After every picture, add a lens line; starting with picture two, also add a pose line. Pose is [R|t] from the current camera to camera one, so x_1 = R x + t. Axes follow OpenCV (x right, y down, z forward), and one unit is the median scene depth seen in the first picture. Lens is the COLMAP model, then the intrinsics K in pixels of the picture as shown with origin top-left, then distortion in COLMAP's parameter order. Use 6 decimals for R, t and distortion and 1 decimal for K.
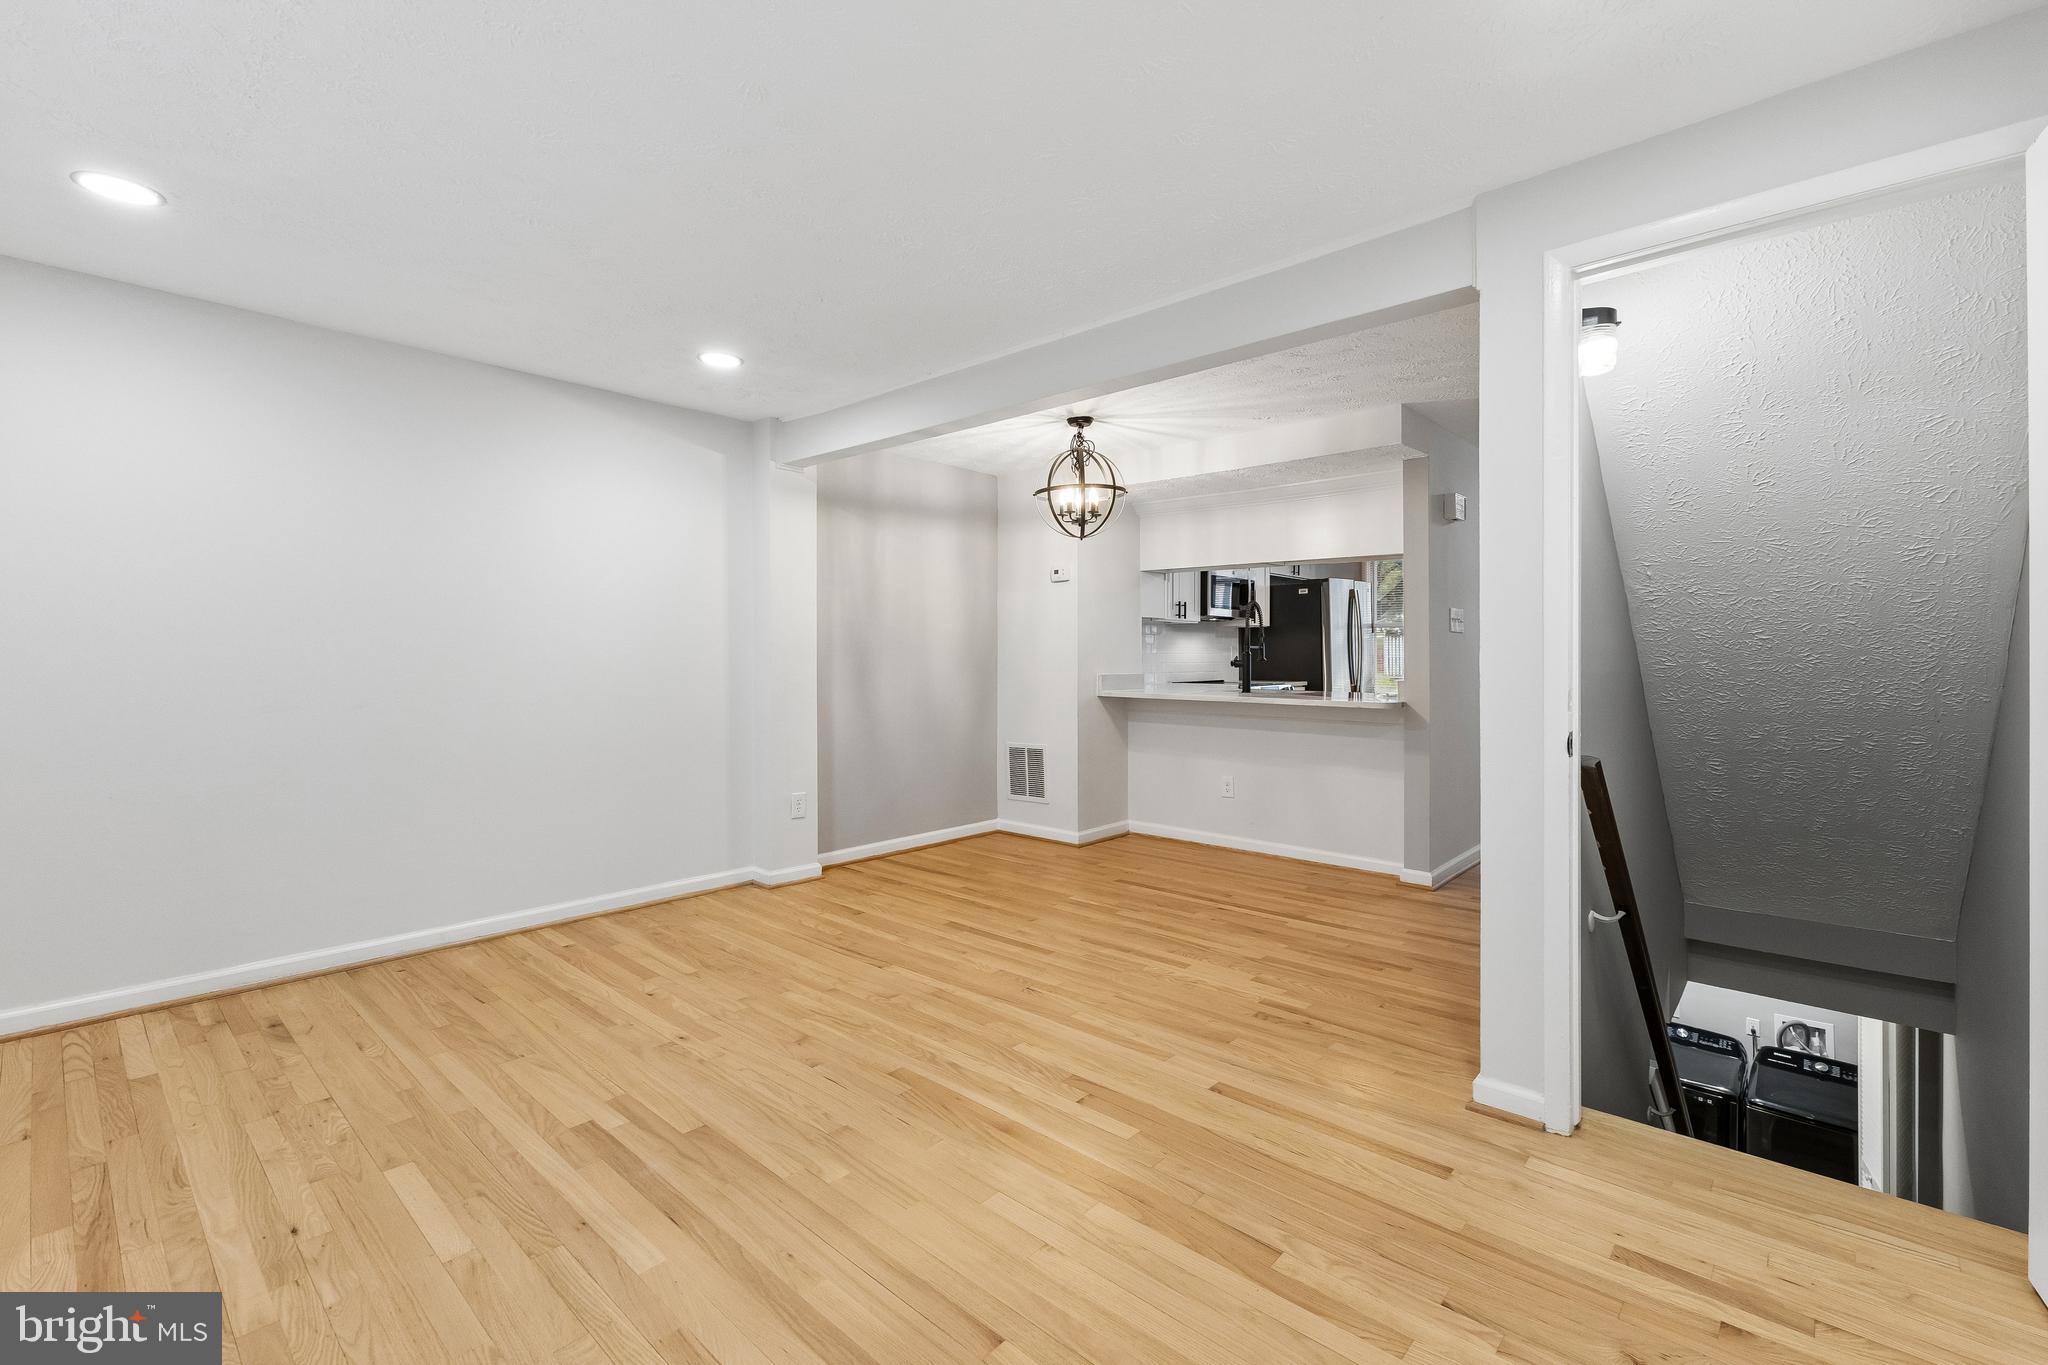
lens RADIAL K [[891.6, 0, 1023.1], [0, 891.6, 659.2], [0, 0, 1]] dist [0.011200, -0.001677]
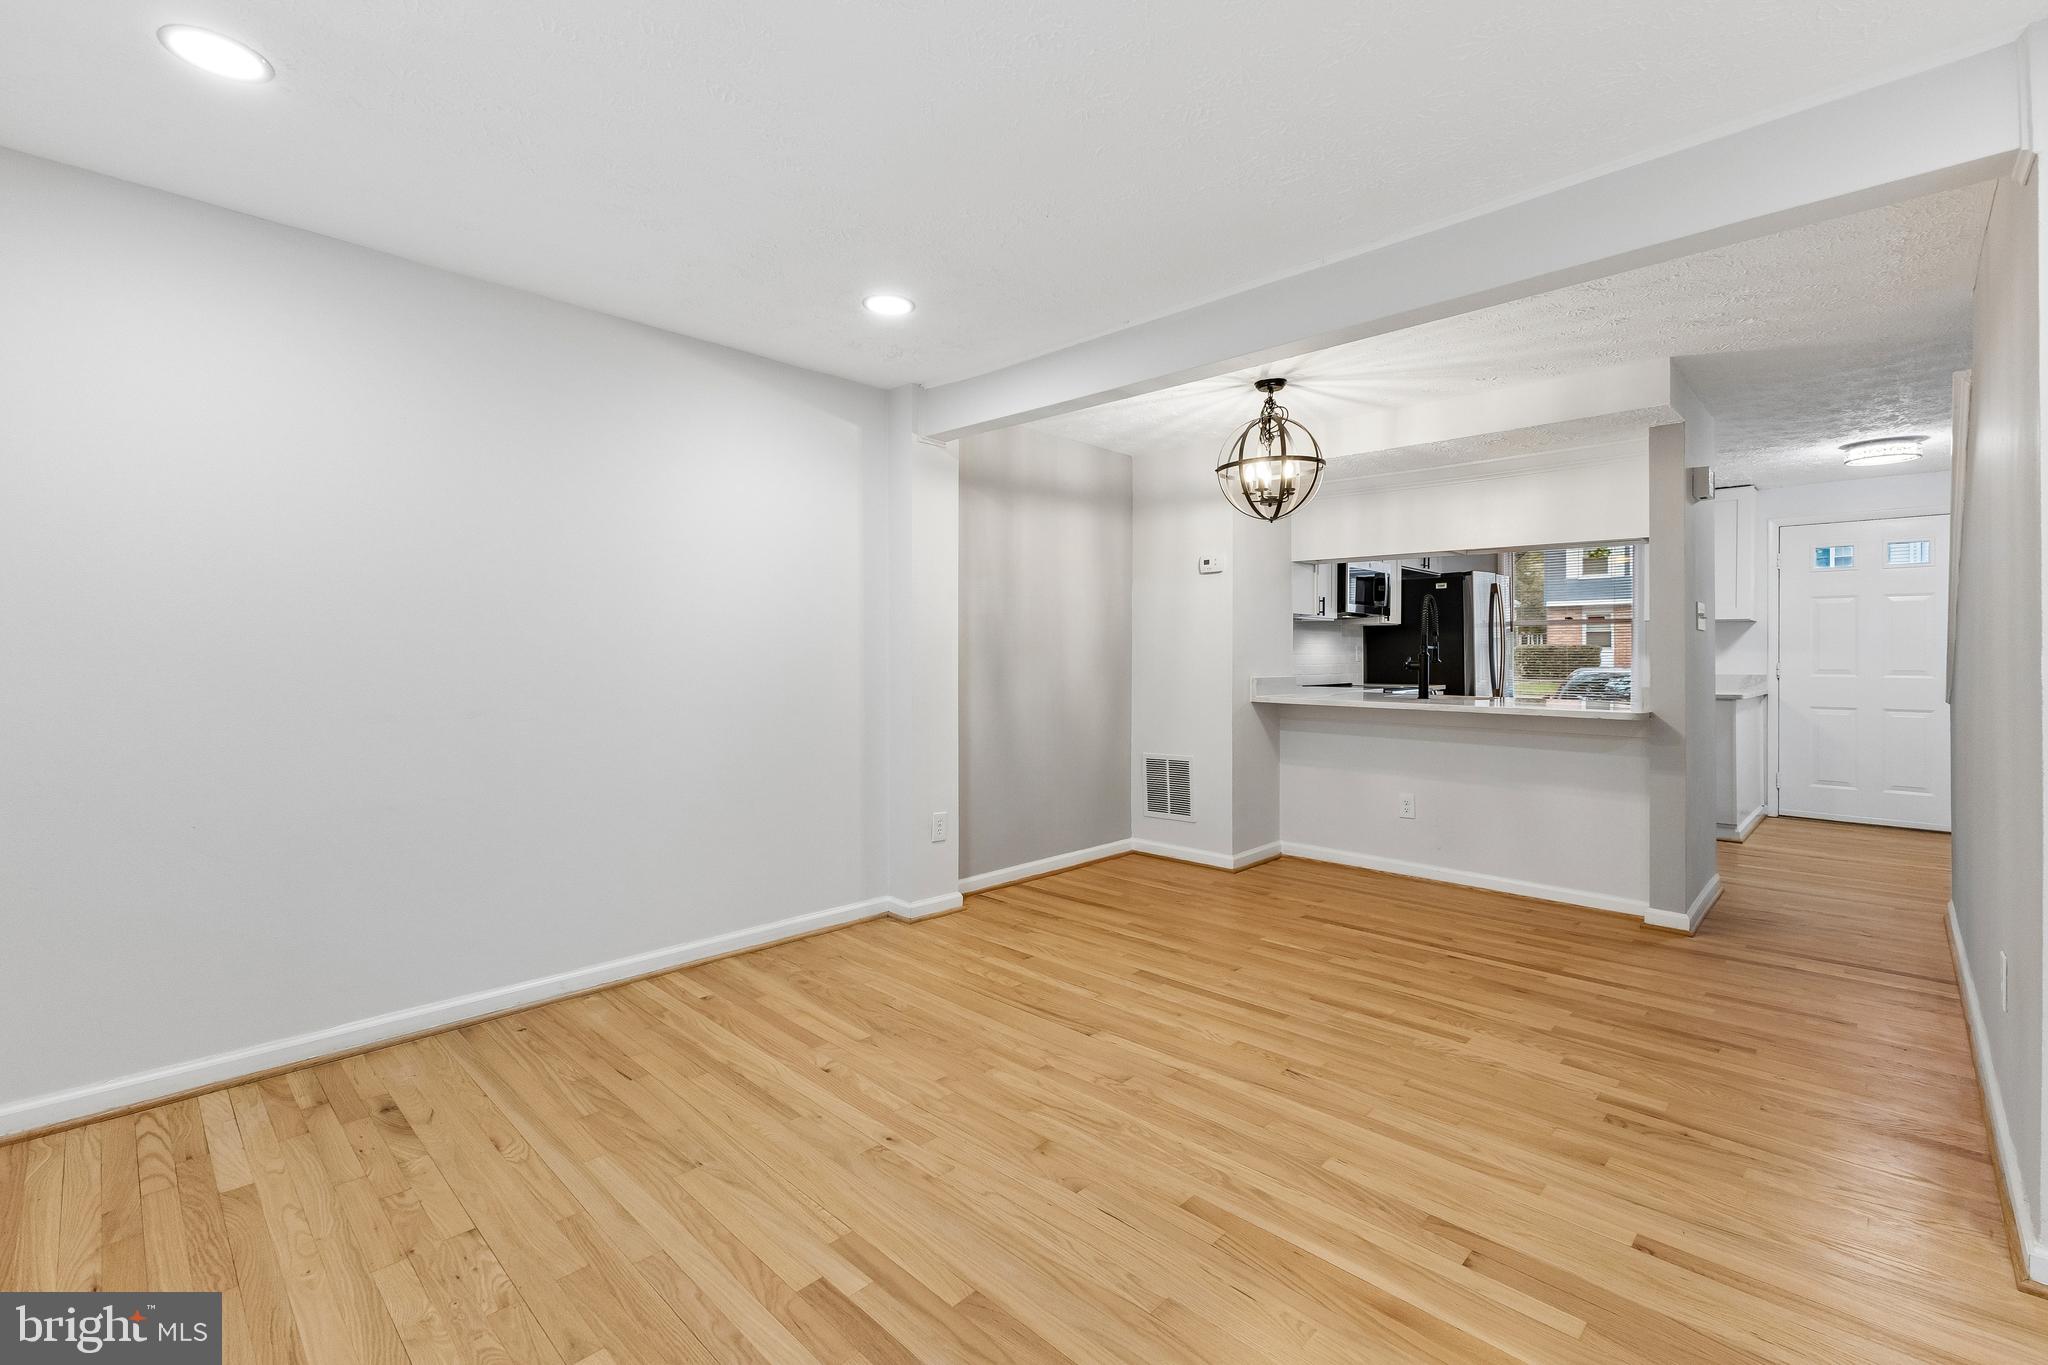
lens RADIAL K [[893.0, 0, 1017.9], [0, 893.0, 655.0], [0, 0, 1]] dist [0.011296, 0.000081]
pose [[0.999395, 0.001706, -0.034752, -0.166641], [-0.001842, 0.999991, -0.003882, -0.002142], [0.034745, 0.003944, 0.999388, 0.144026]]
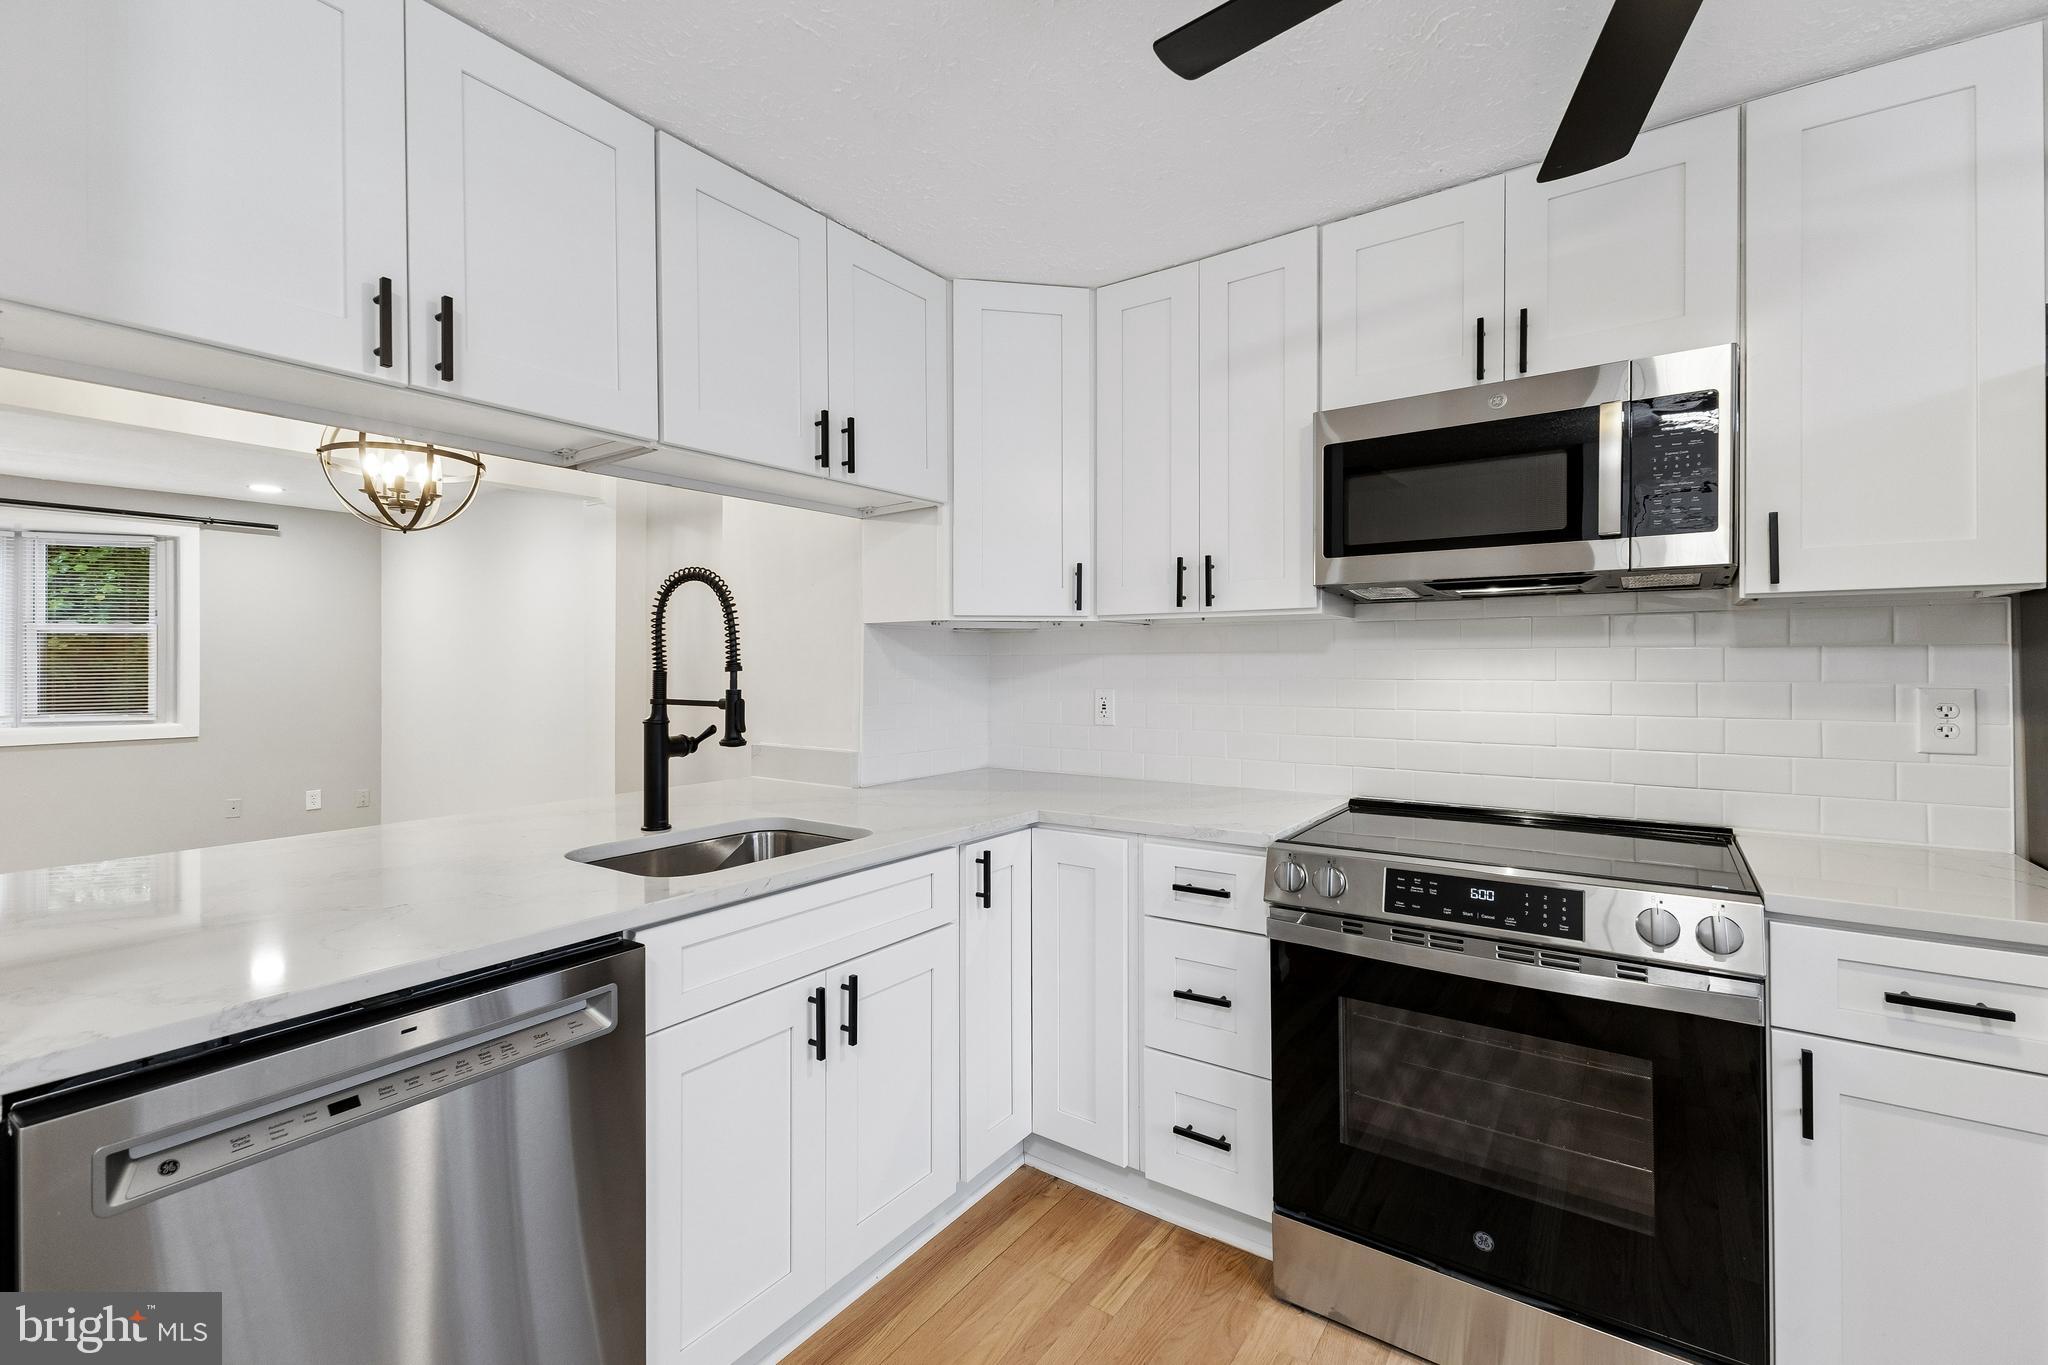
lens RADIAL K [[891.6, 0, 1023.1], [0, 891.6, 659.2], [0, 0, 1]] dist [0.011200, -0.001677]
pose [[0.115515, -0.008685, -0.993268, 0.861984], [-0.000583, 0.999961, -0.008812, -0.036379], [0.993306, 0.001597, 0.115505, 1.529074]]
